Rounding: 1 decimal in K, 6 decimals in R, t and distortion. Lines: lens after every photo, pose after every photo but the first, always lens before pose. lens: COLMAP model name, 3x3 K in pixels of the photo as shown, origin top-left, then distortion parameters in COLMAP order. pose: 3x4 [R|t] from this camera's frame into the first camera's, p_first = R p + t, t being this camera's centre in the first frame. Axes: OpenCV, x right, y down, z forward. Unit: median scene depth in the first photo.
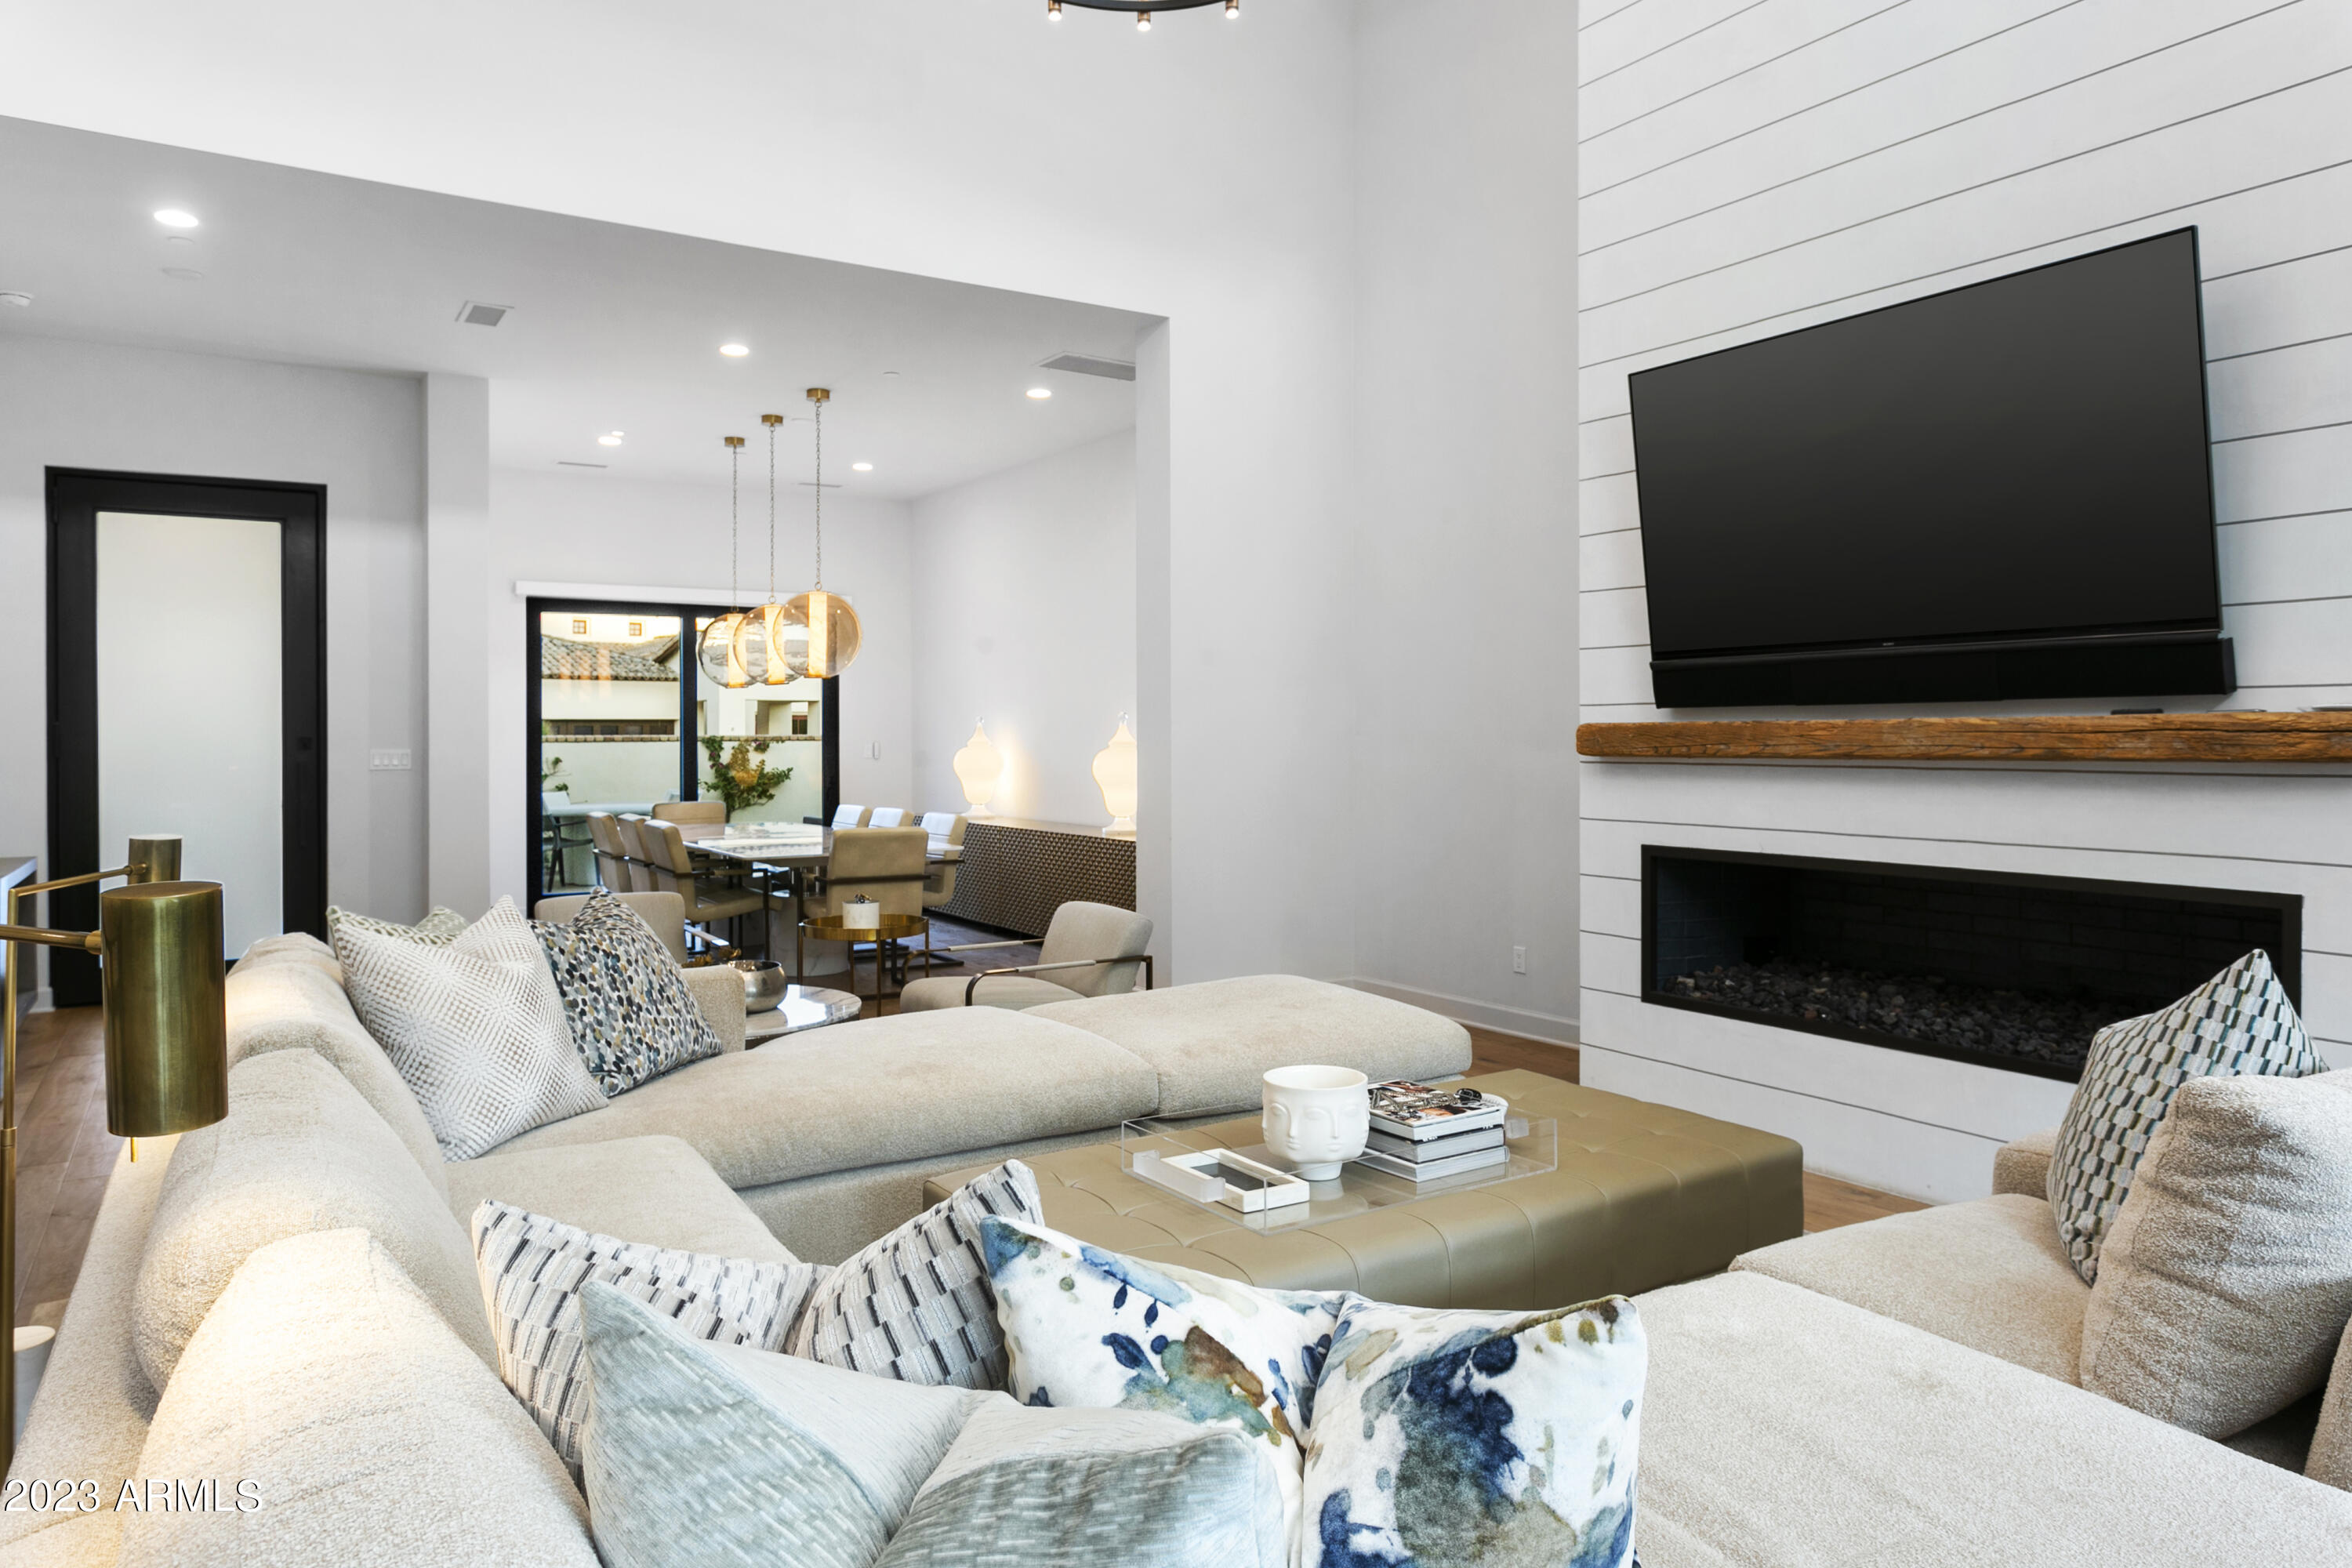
lens RADIAL K [[1532.3, 0, 1176.0], [0, 1532.3, 784.0], [0, 0, 1]] dist [0.000624, 0.001969]
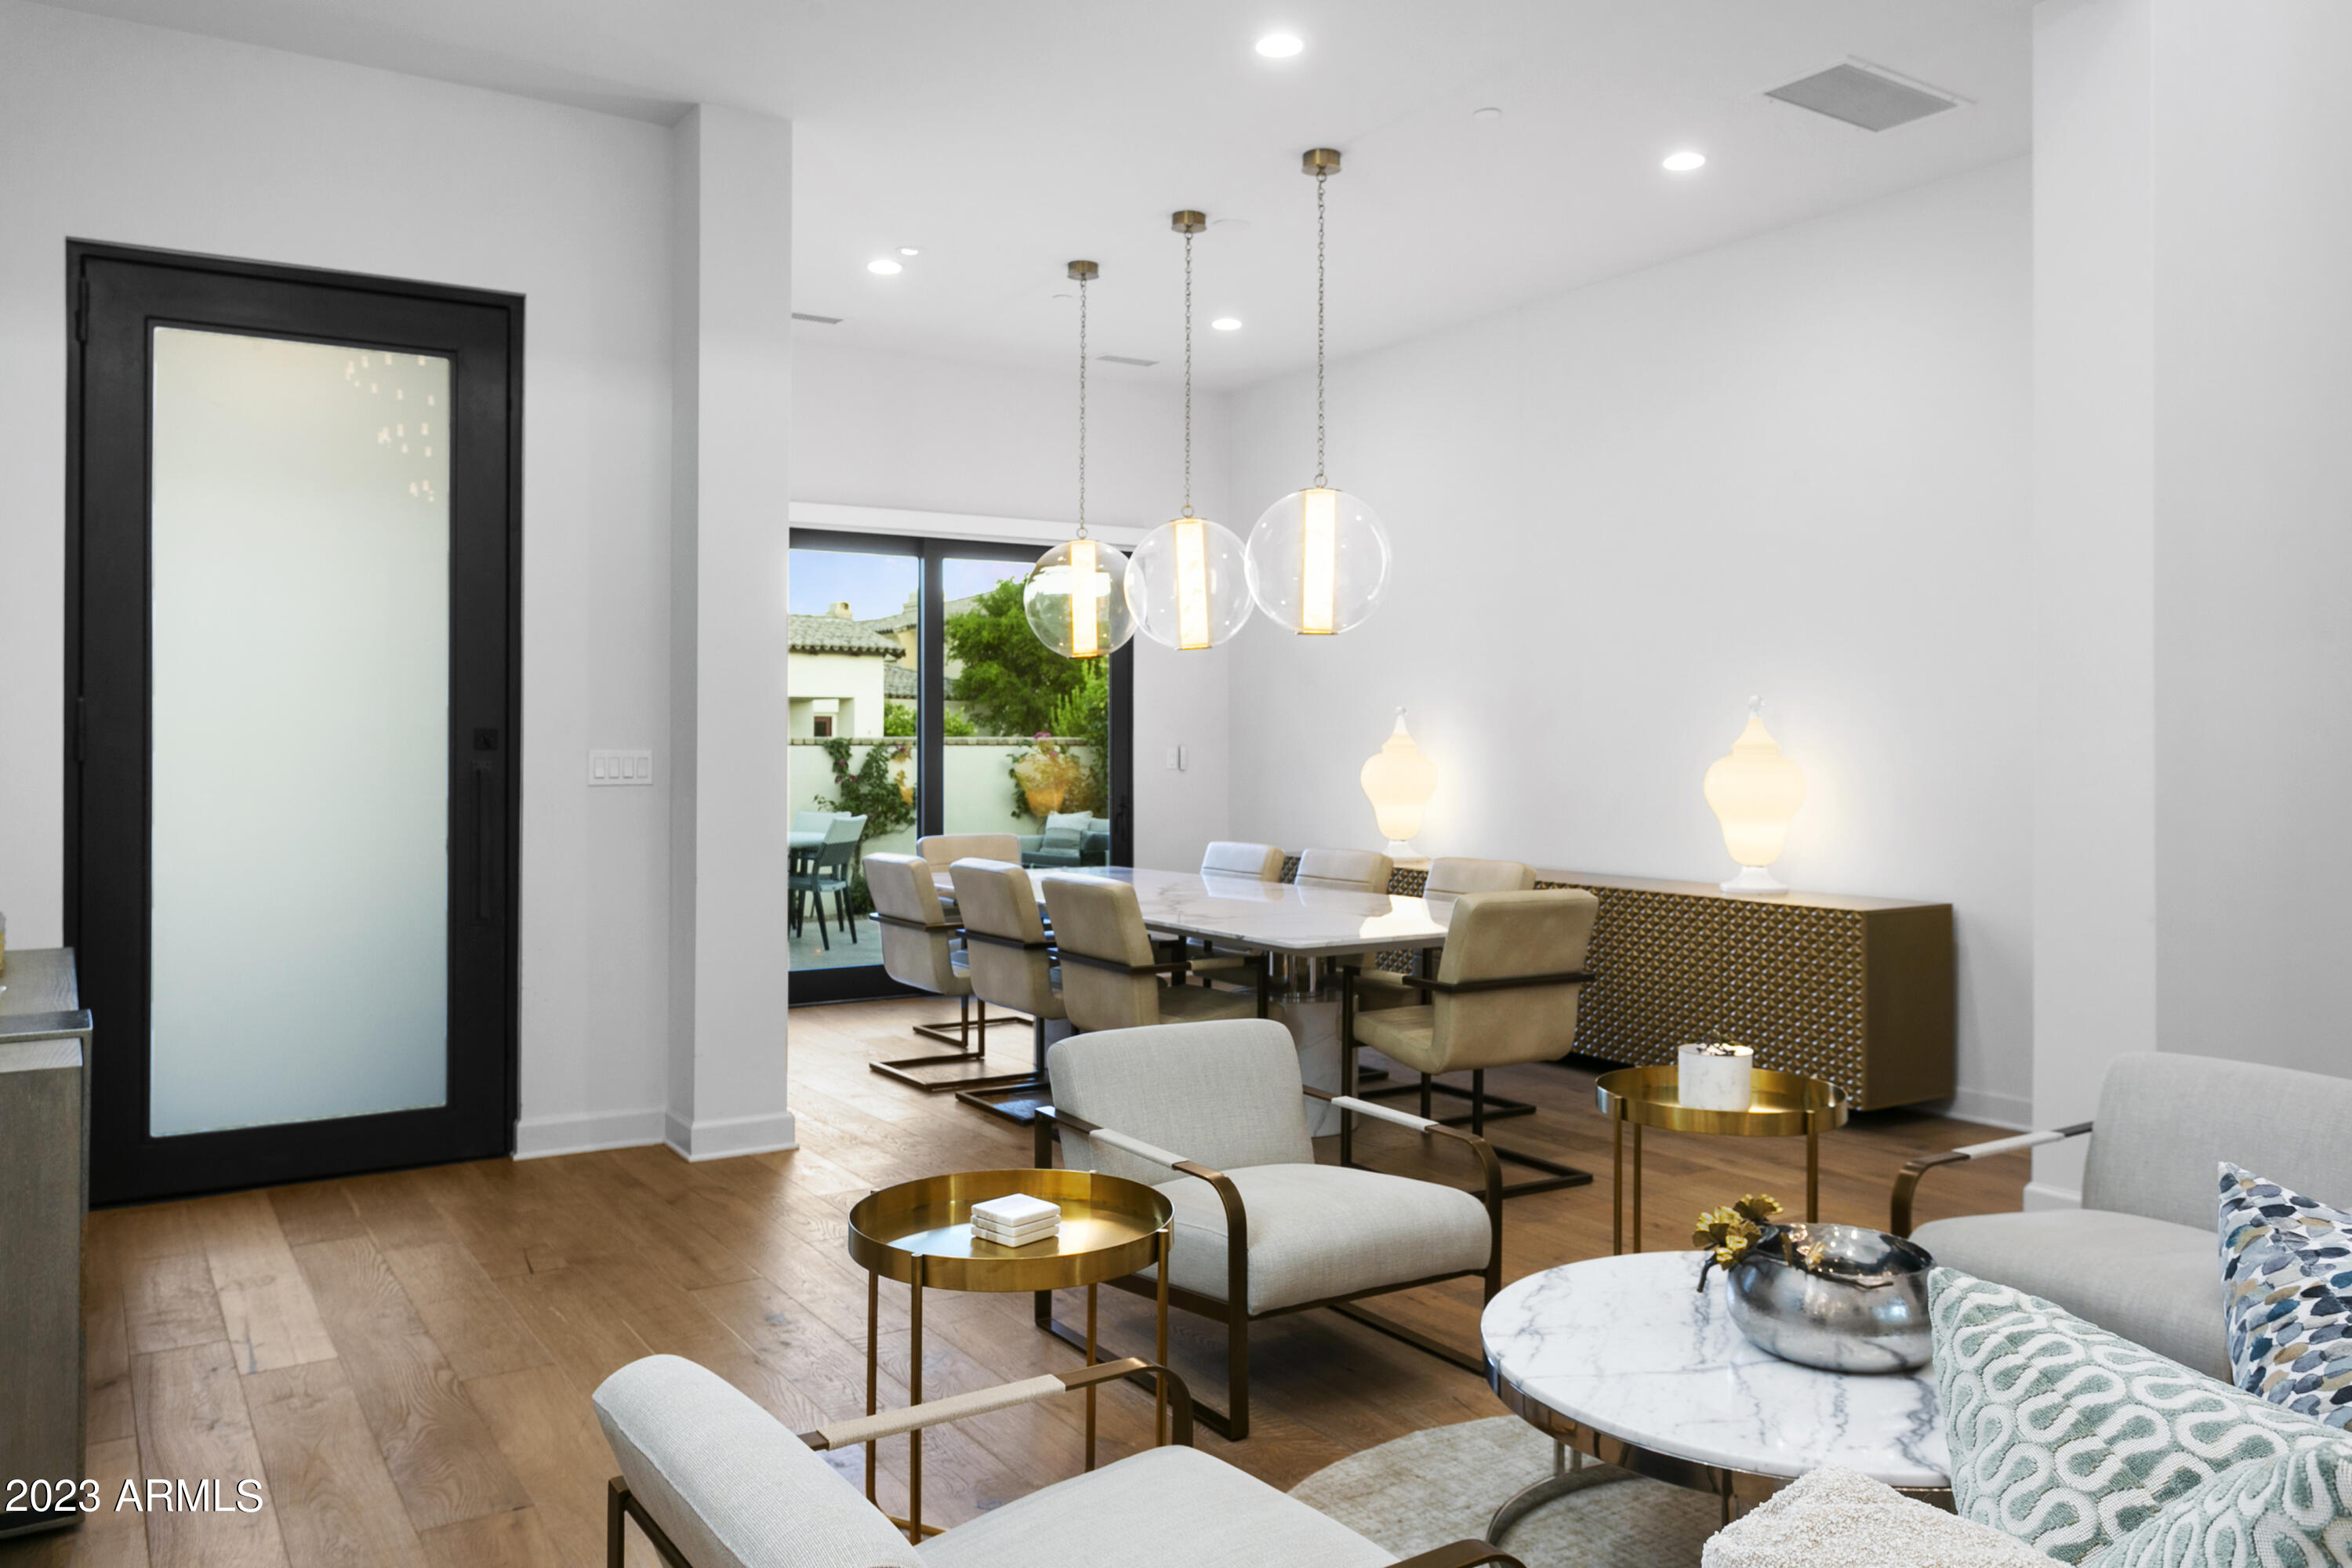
lens RADIAL K [[1774.5, 0, 1176.0], [0, 1774.5, 784.0], [0, 0, 1]] dist [-0.000056, -0.002286]
pose [[0.999991, 0.004103, -0.000556, -0.304342], [-0.004108, 0.999947, -0.009403, -0.004369], [0.000517, 0.009405, 0.999956, 0.327205]]
